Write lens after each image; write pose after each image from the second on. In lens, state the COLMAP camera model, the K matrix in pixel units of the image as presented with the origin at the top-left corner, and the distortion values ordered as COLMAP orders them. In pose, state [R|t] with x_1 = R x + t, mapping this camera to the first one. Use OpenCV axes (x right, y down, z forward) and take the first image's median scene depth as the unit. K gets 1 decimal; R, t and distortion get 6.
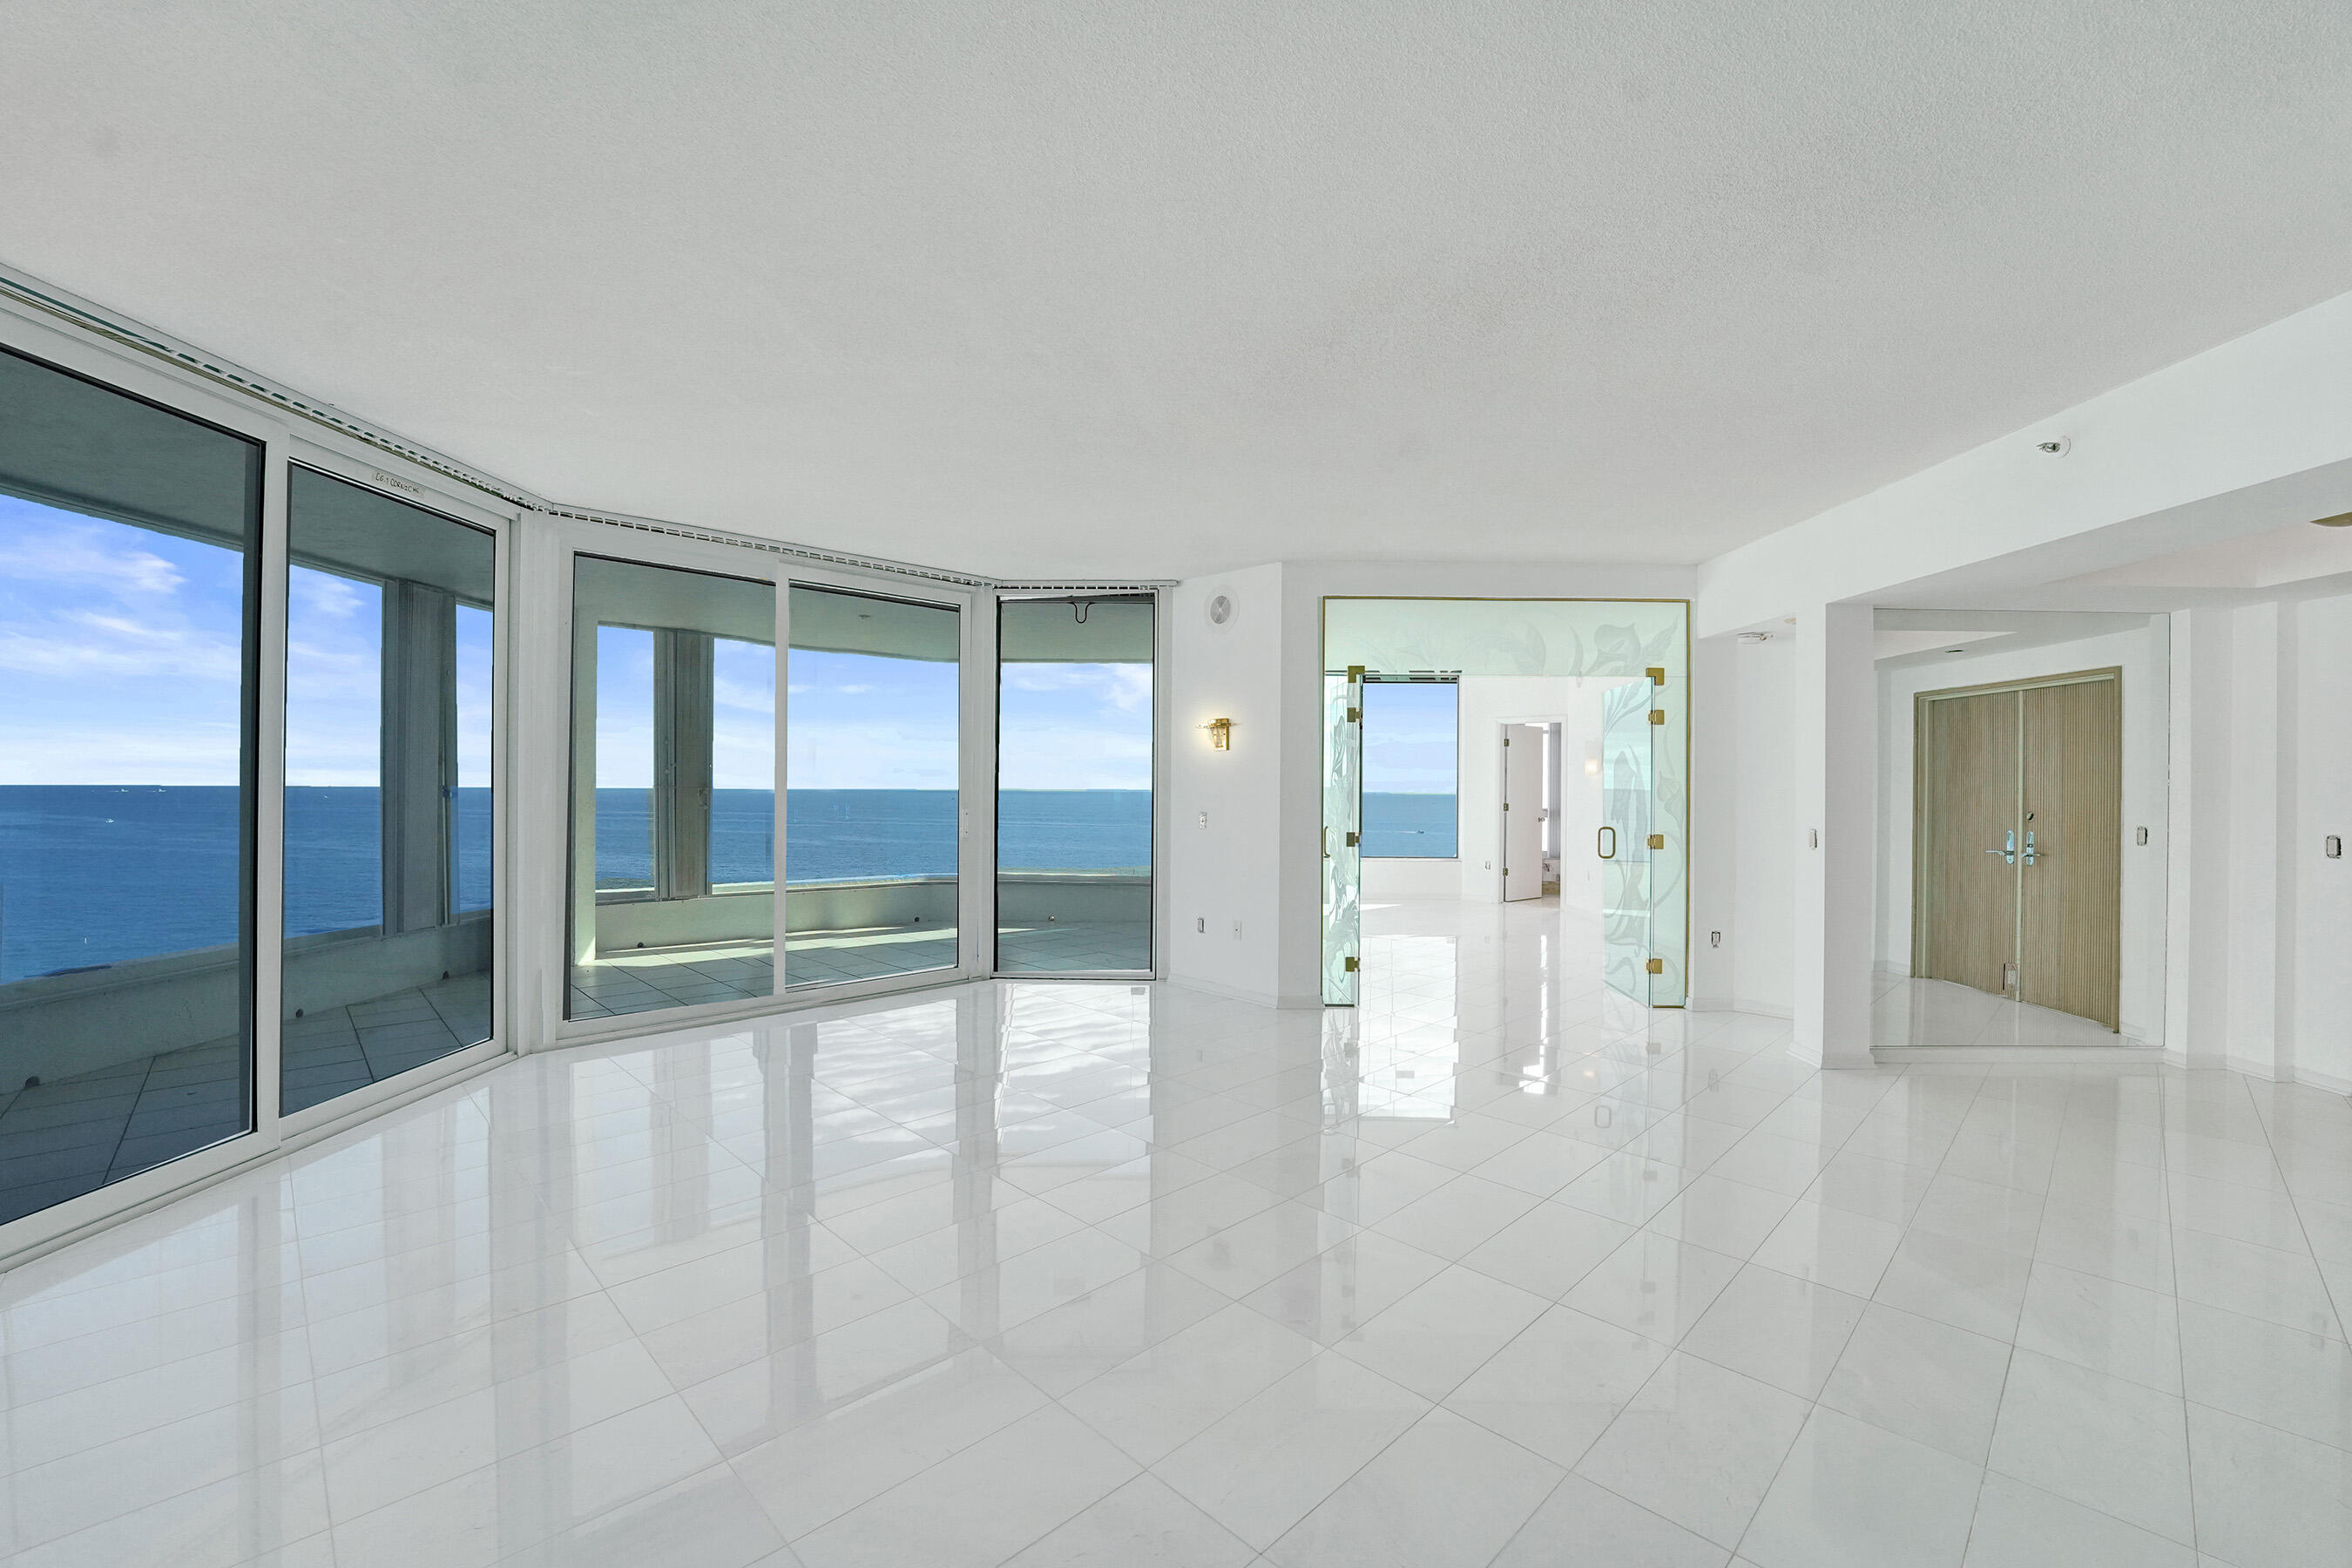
lens RADIAL K [[975.1, 0, 1176.0], [0, 975.1, 784.0], [0, 0, 1]] dist [-0.025093, 0.000146]
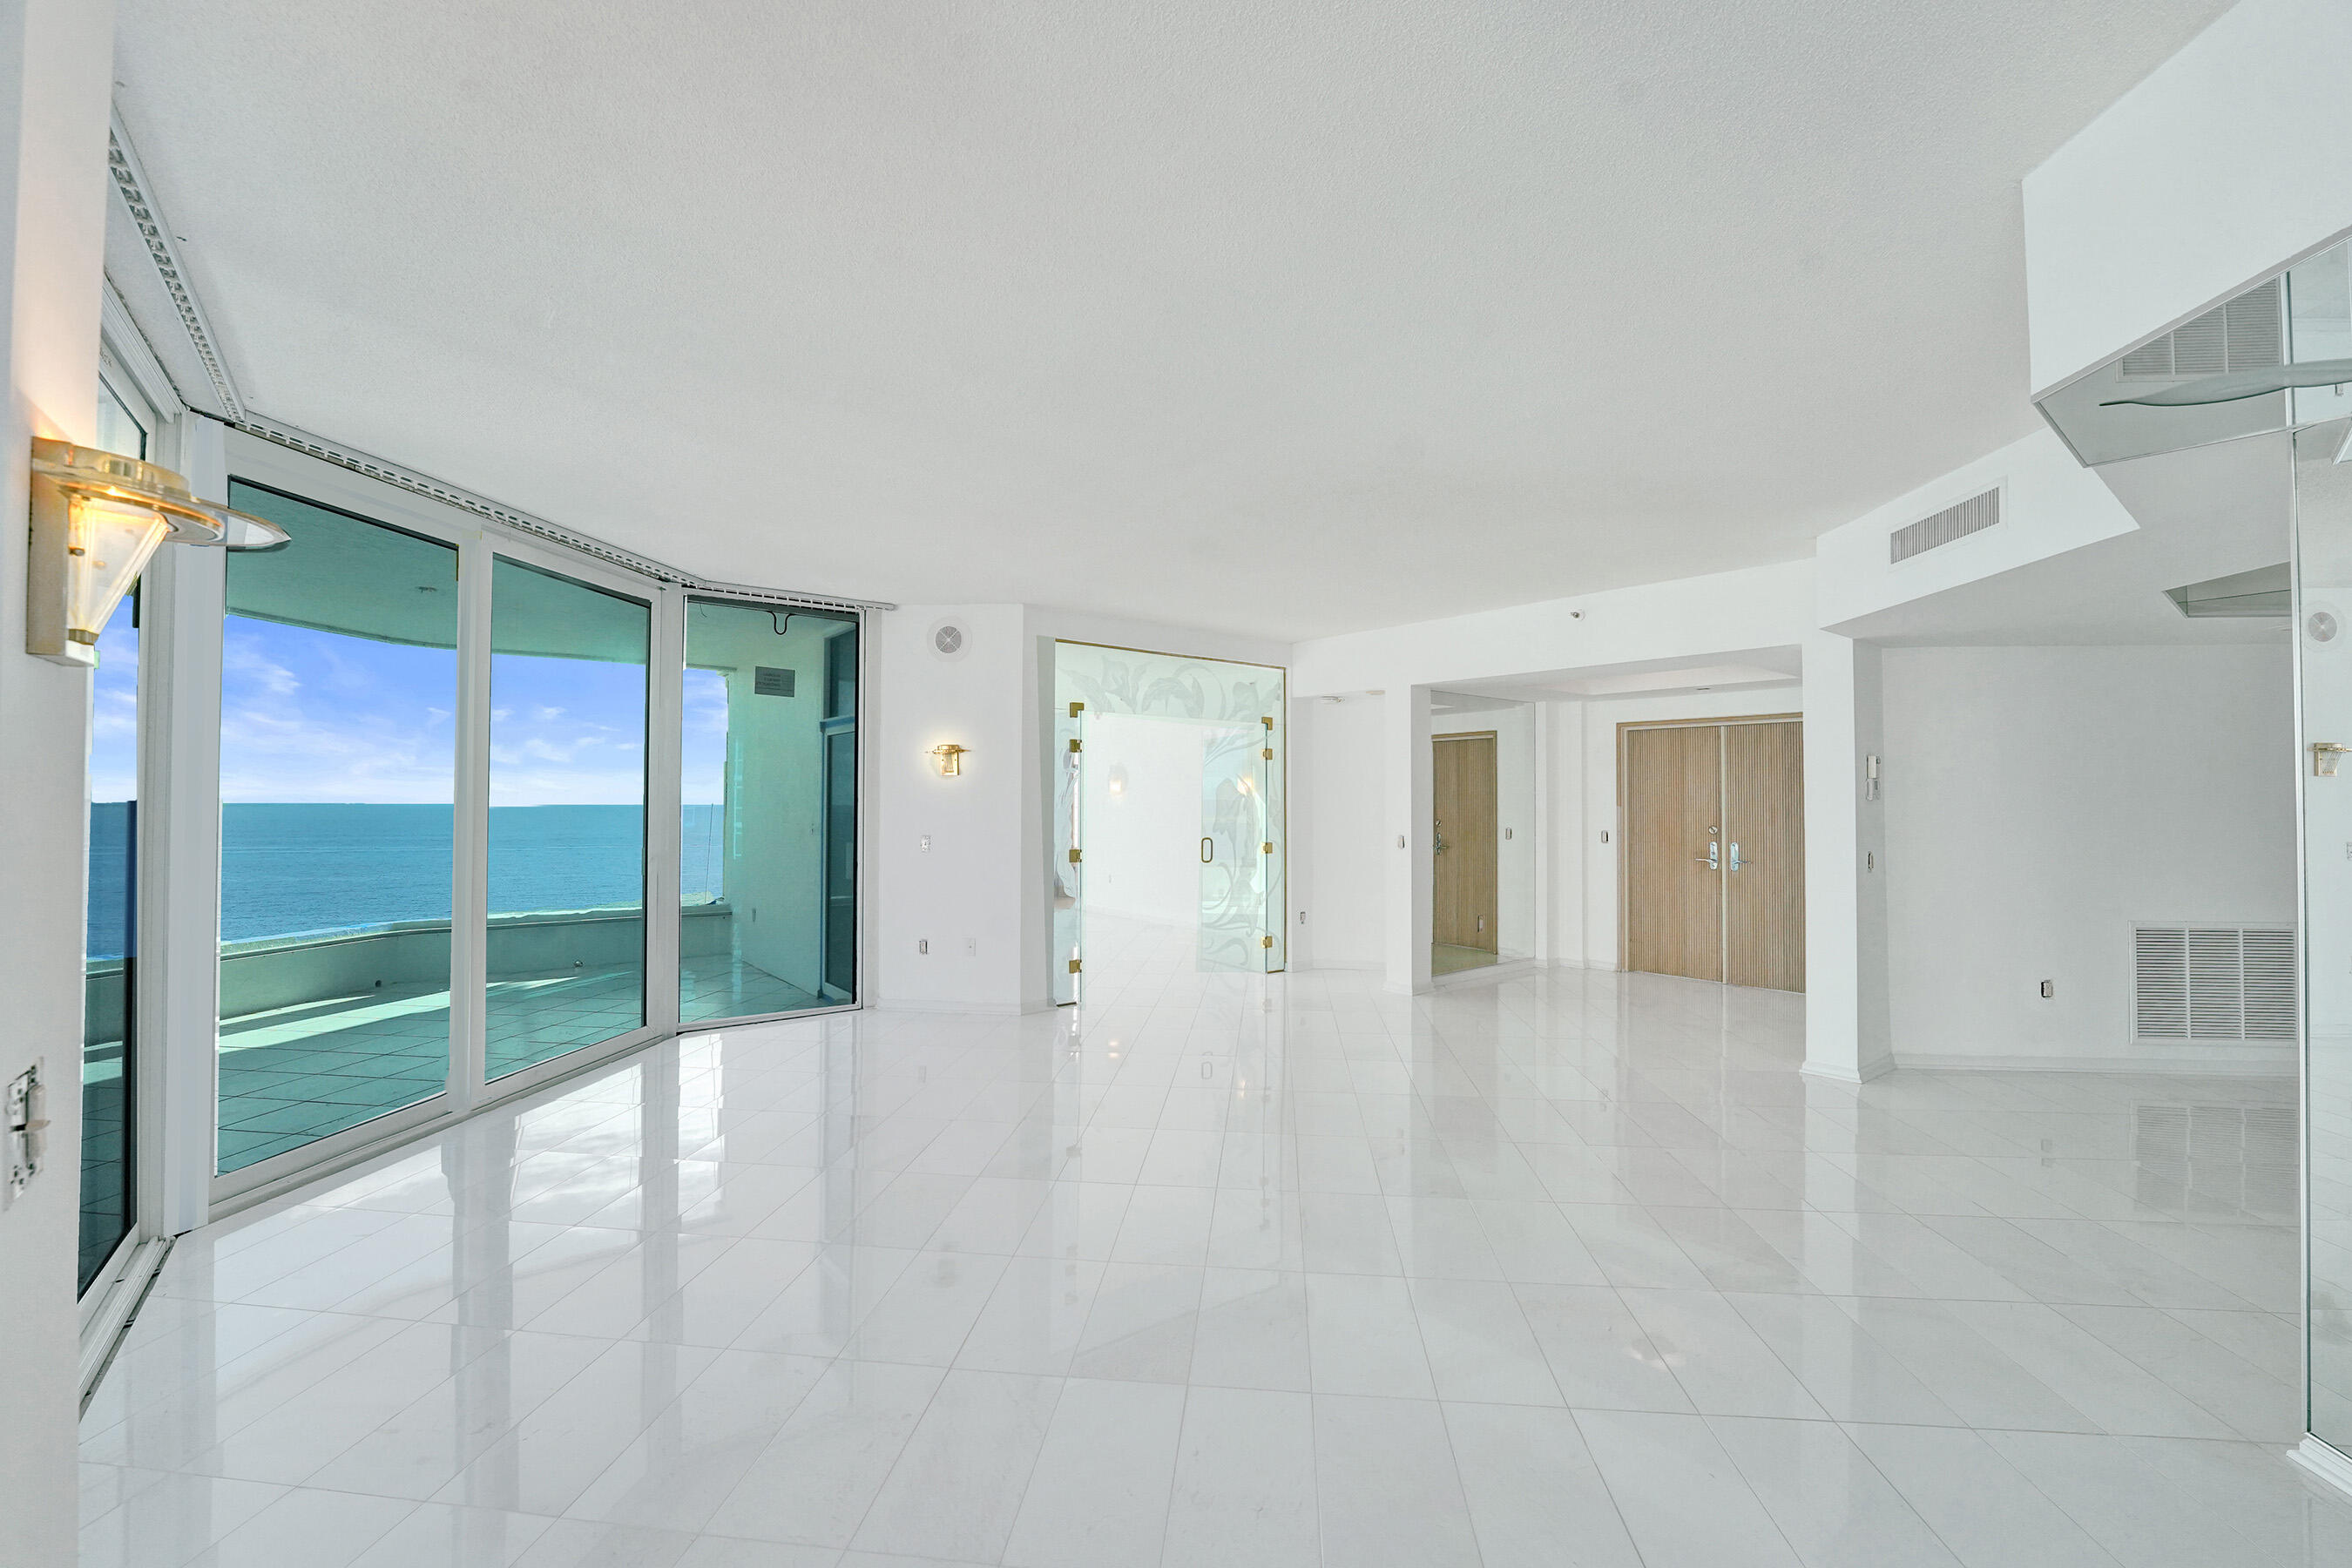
lens RADIAL K [[960.0, 0, 1162.8], [0, 960.0, 775.1], [0, 0, 1]] dist [-0.025476, 0.000101]
pose [[0.774057, 0.010166, 0.633035, -0.449449], [0.003008, 0.999801, -0.019735, -0.014545], [-0.633109, 0.017180, 0.773872, 0.072386]]
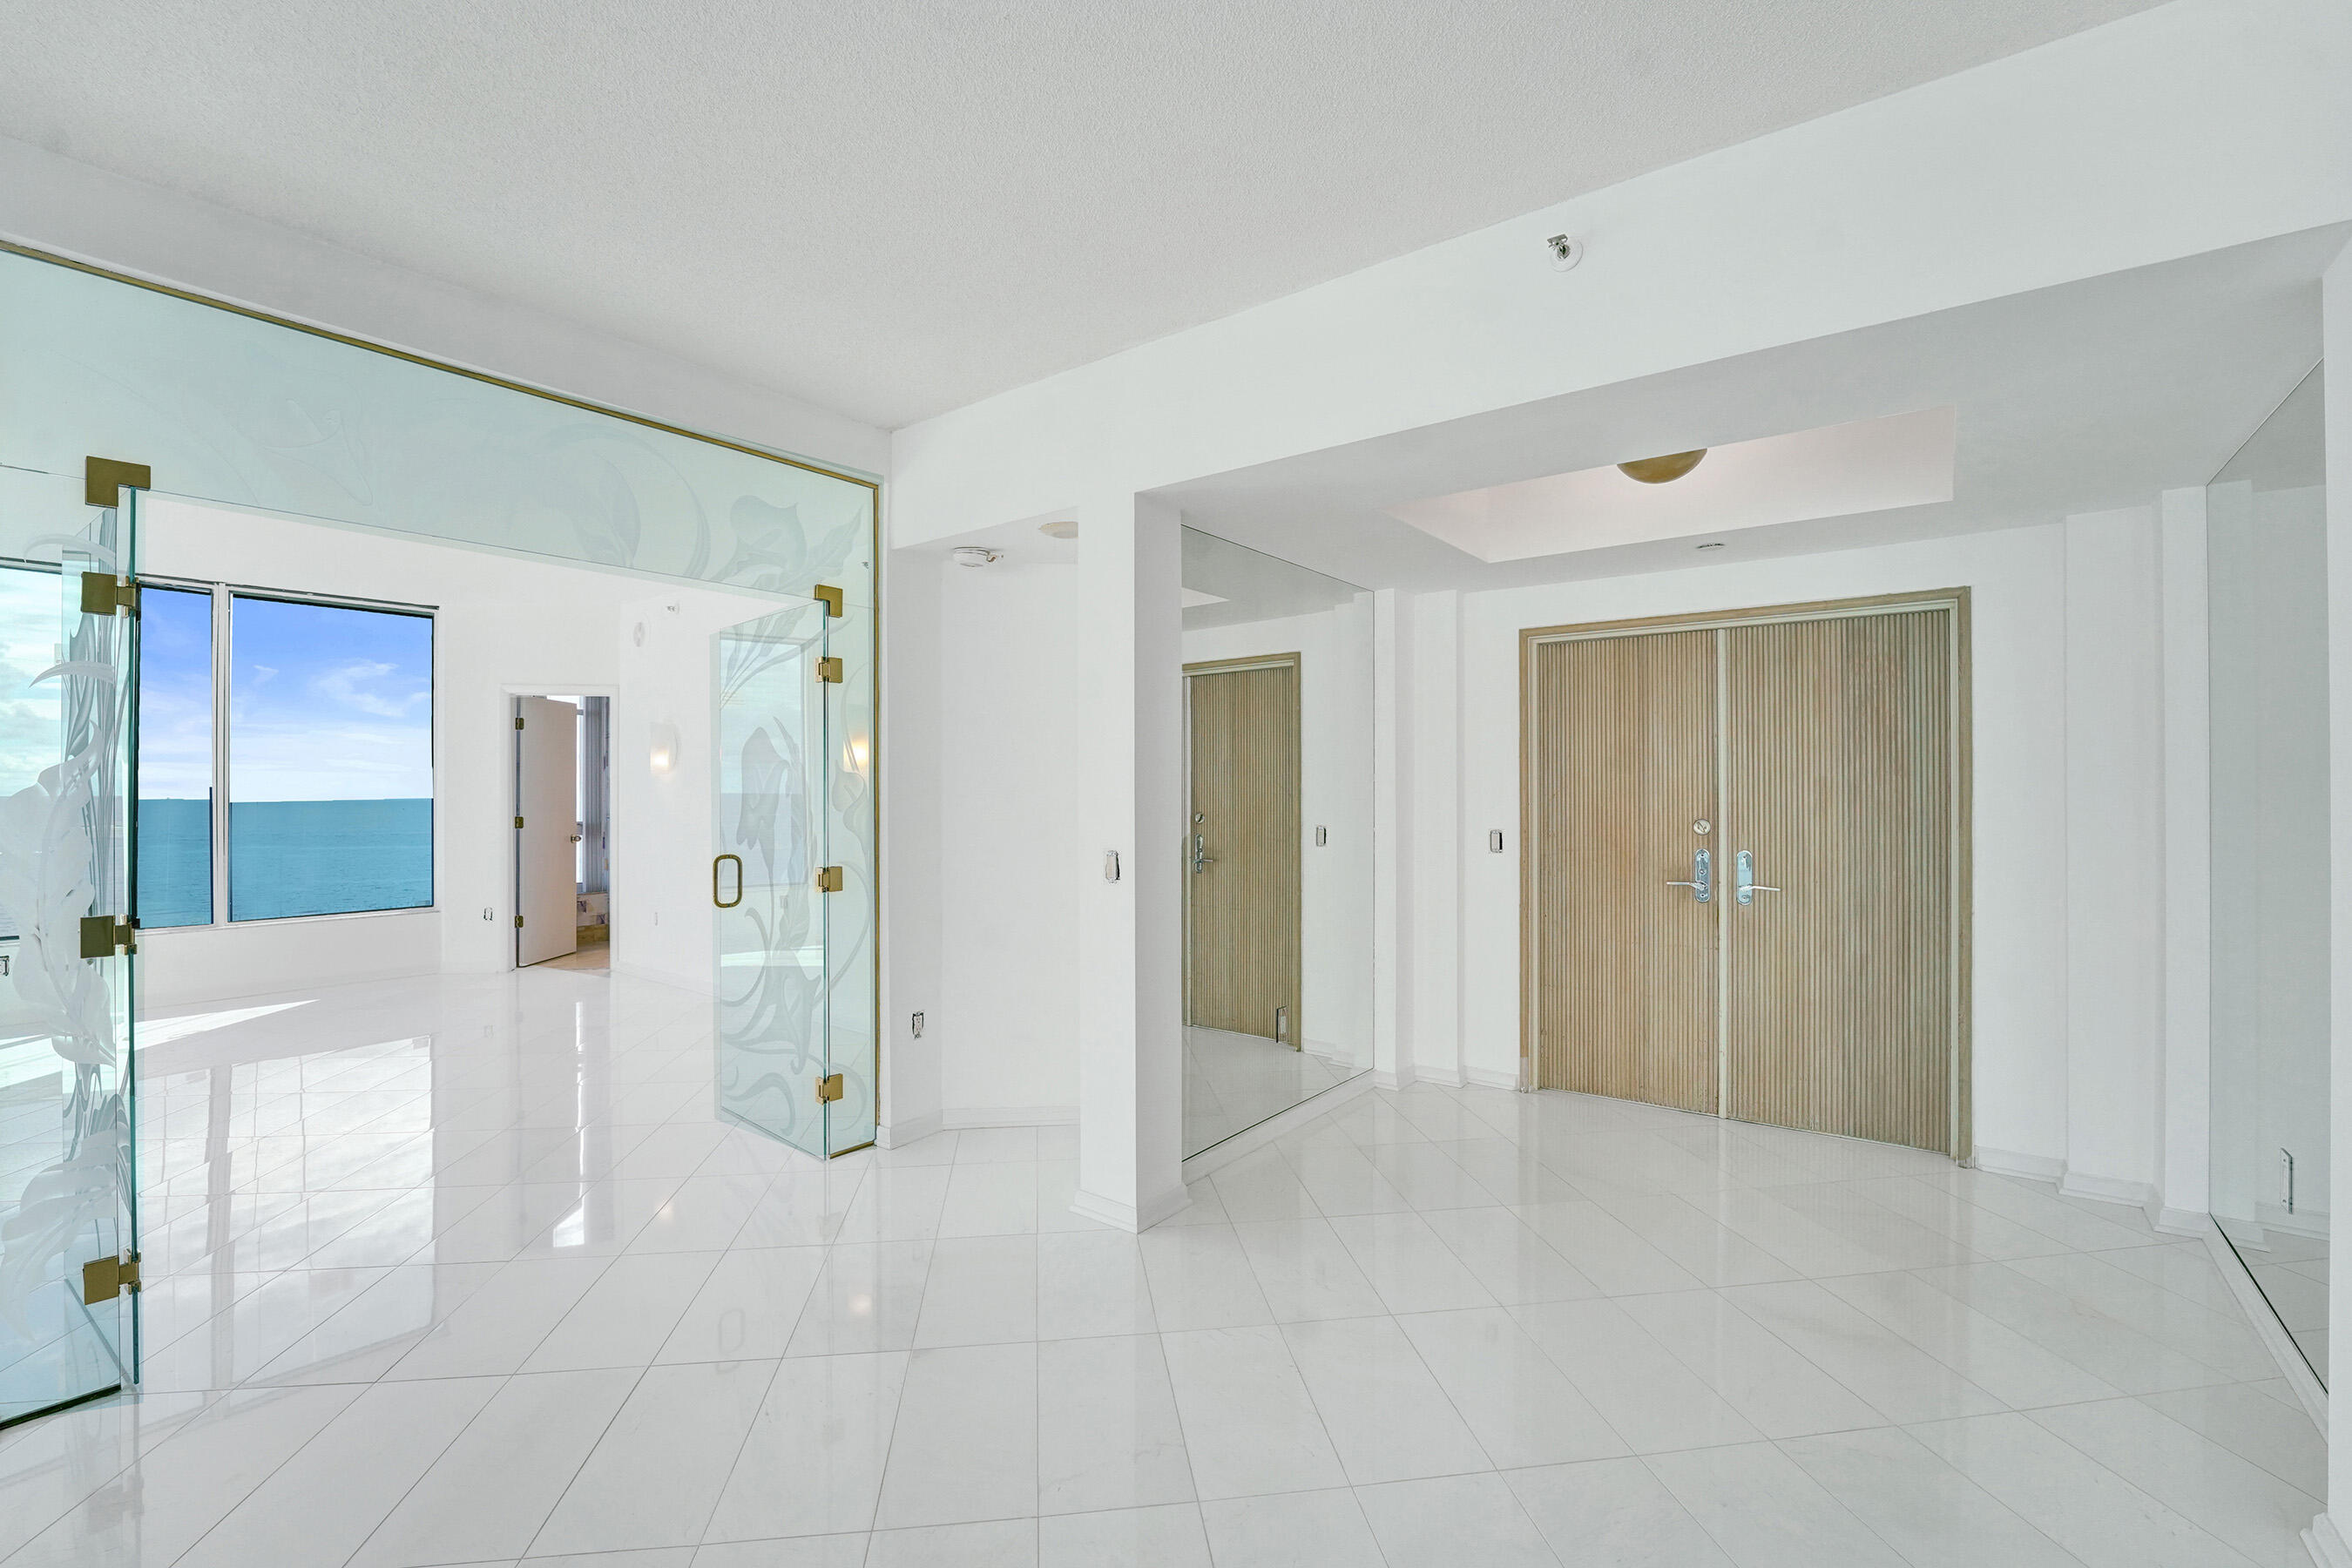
lens RADIAL K [[992.0, 0, 1170.8], [0, 992.0, 781.6], [0, 0, 1]] dist [-0.026759, -0.000260]
pose [[0.596782, -0.001409, 0.802402, 0.133065], [0.006990, 0.999970, -0.003443, 0.003396], [-0.802373, 0.007664, 0.596774, 0.469830]]
